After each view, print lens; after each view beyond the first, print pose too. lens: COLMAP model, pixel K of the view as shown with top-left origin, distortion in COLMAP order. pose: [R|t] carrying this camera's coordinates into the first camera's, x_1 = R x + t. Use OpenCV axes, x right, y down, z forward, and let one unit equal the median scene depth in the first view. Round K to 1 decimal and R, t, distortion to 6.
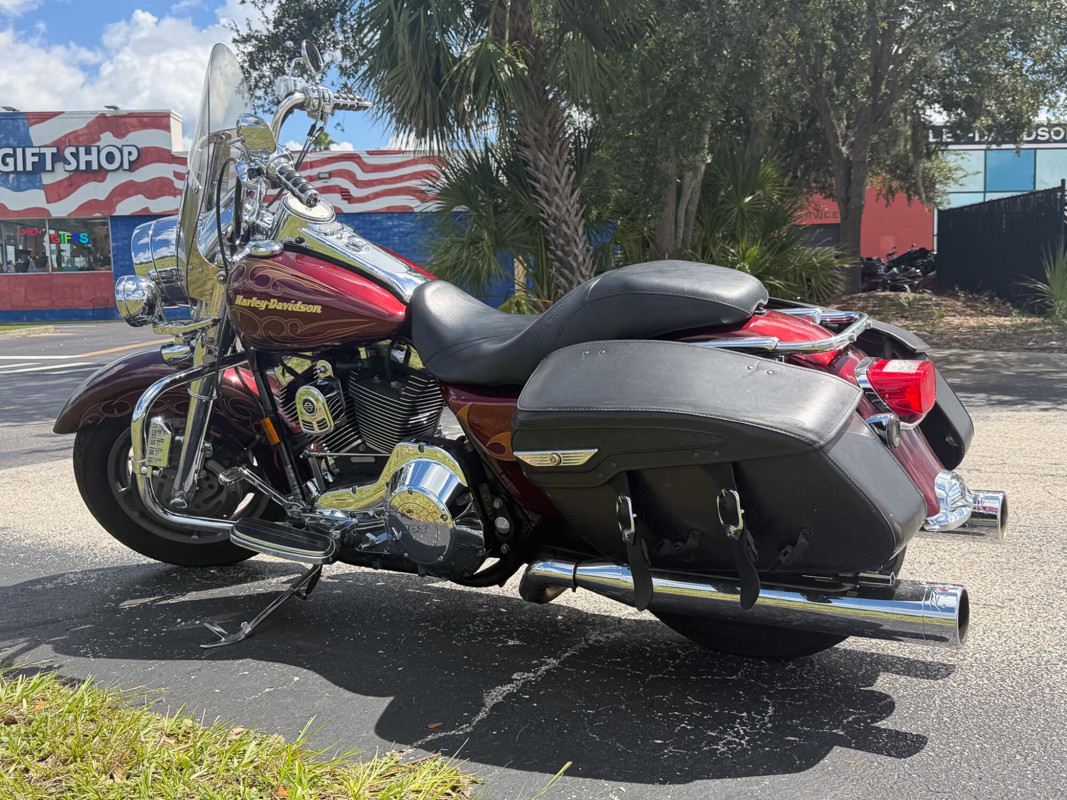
lens RADIAL K [[1056.7, 0, 533.5], [0, 1056.7, 400.0], [0, 0, 1]] dist [0.143439, -0.300749]
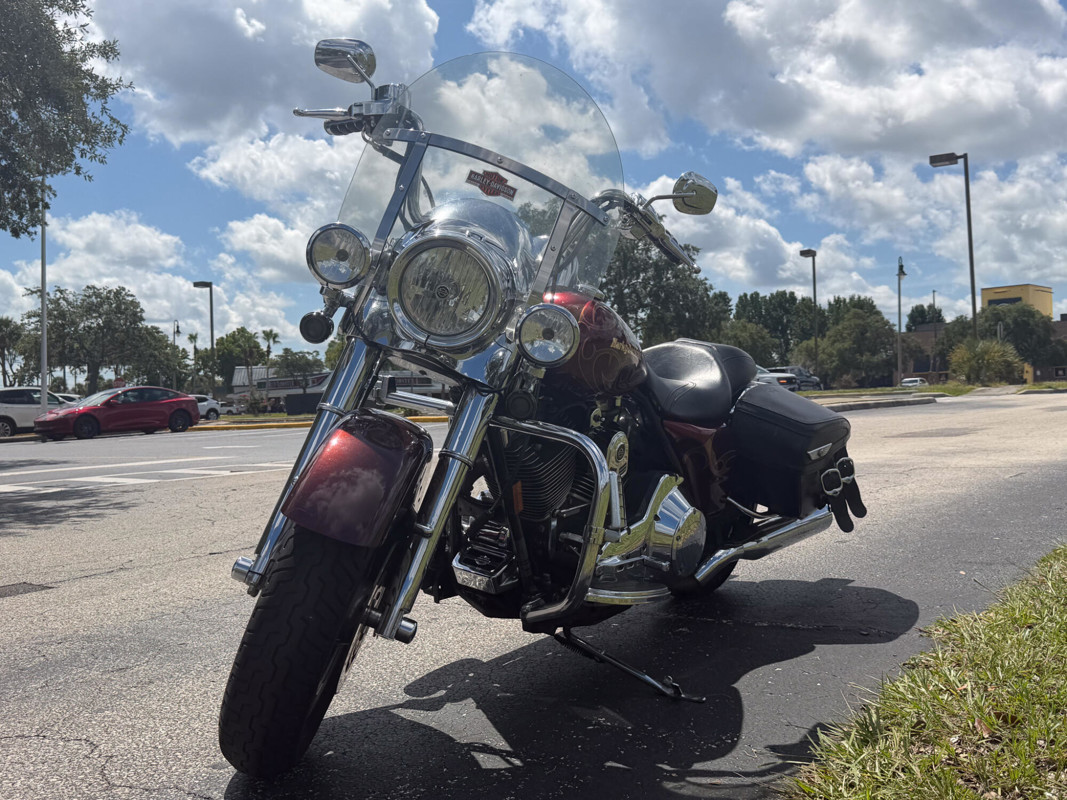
lens RADIAL K [[1056.7, 0, 533.5], [0, 1056.7, 400.0], [0, 0, 1]] dist [0.143439, -0.300749]
pose [[0.029433, 0.023556, 0.999289, -1.217307], [0.137624, 0.990106, -0.027393, -0.028283], [-0.990047, 0.138332, 0.025900, 1.042834]]
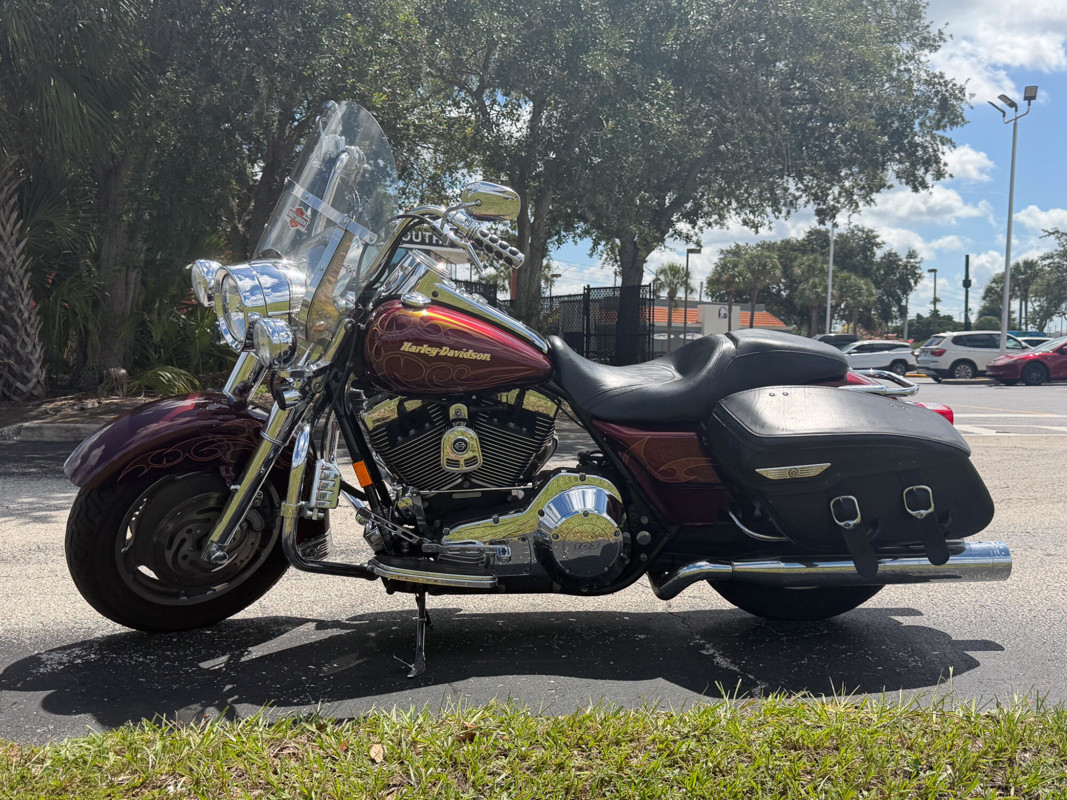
lens RADIAL K [[1056.7, 0, 533.5], [0, 1056.7, 400.0], [0, 0, 1]] dist [0.143439, -0.300749]
pose [[0.816178, 0.006380, 0.577765, -0.775907], [0.031954, 0.997910, -0.056159, 0.022730], [-0.576916, 0.064298, 0.814269, 0.068192]]
